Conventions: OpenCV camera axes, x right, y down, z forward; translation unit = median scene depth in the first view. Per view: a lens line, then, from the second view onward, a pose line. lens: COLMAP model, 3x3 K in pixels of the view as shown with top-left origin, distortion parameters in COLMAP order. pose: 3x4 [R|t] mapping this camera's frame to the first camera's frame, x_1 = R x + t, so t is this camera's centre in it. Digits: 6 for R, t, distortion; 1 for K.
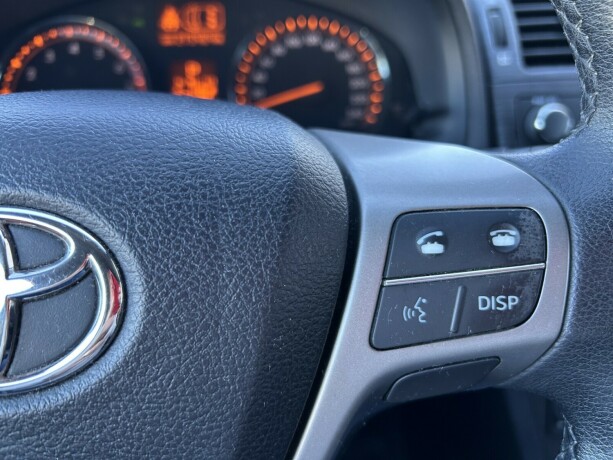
lens RADIAL K [[498.2, 0, 306.5], [0, 498.2, 230.0], [0, 0, 1]] dist [0.003927, -0.049075]
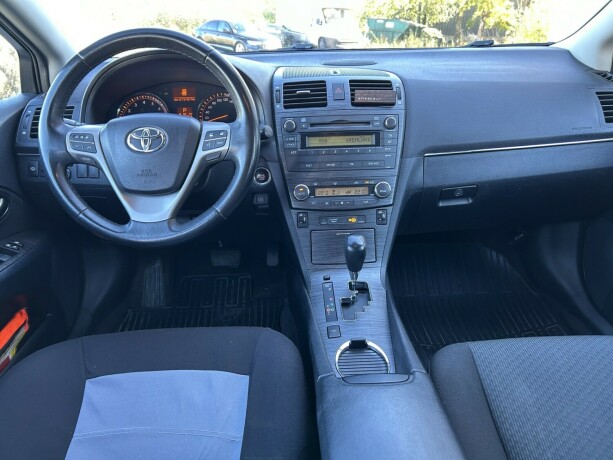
lens RADIAL K [[476.0, 0, 306.5], [0, 476.0, 230.0], [0, 0, 1]] dist [0.024507, -0.052120]
pose [[0.999852, 0.004097, -0.016725, 0.555941], [-0.005154, 0.997960, -0.063635, 0.577338], [0.016431, 0.063712, 0.997833, -1.798913]]
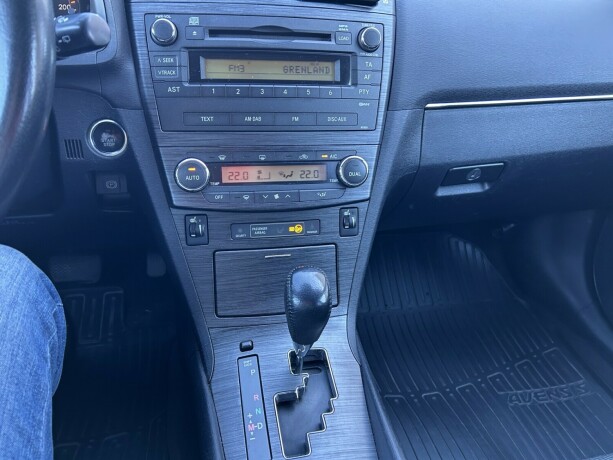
lens RADIAL K [[476.0, 0, 306.5], [0, 476.0, 230.0], [0, 0, 1]] dist [0.024507, -0.052120]
pose [[0.985666, -0.006698, 0.168577, 0.567906], [0.001908, 0.999590, 0.028560, 0.309064], [-0.168699, -0.027829, 0.985275, -0.475958]]
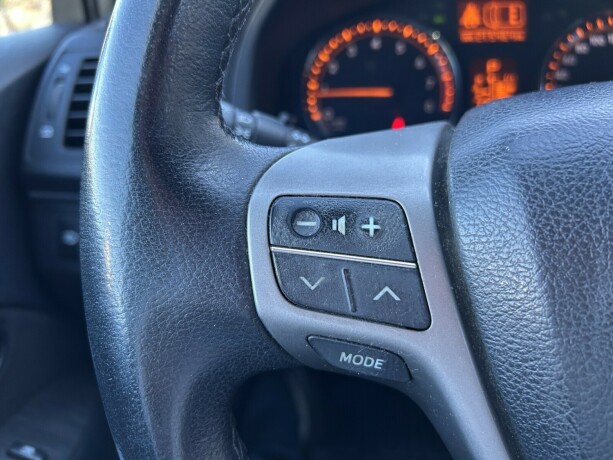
lens RADIAL K [[498.2, 0, 306.5], [0, 498.2, 230.0], [0, 0, 1]] dist [0.003927, -0.049075]
pose [[0.991803, 0.046840, -0.118878, -0.484044], [-0.047486, 0.998869, -0.002604, 0.029327], [0.118622, 0.008228, 0.992905, -0.037285]]
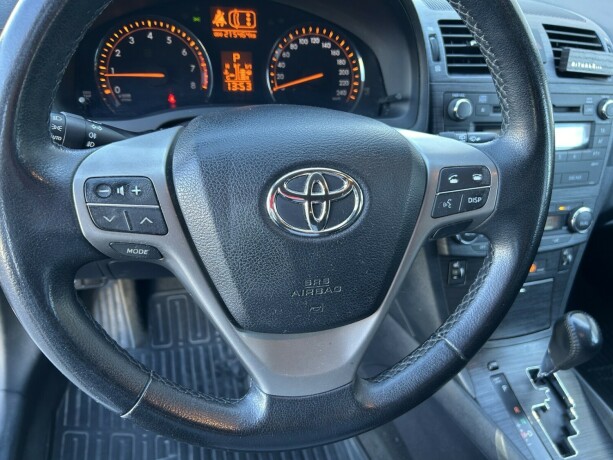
lens RADIAL K [[476.0, 0, 306.5], [0, 476.0, 230.0], [0, 0, 1]] dist [0.024507, -0.052120]
pose [[0.966509, -0.031326, 0.254715, -0.415763], [-0.005152, 0.989954, 0.141296, -0.021664], [-0.256582, -0.137876, 0.956638, -0.464065]]
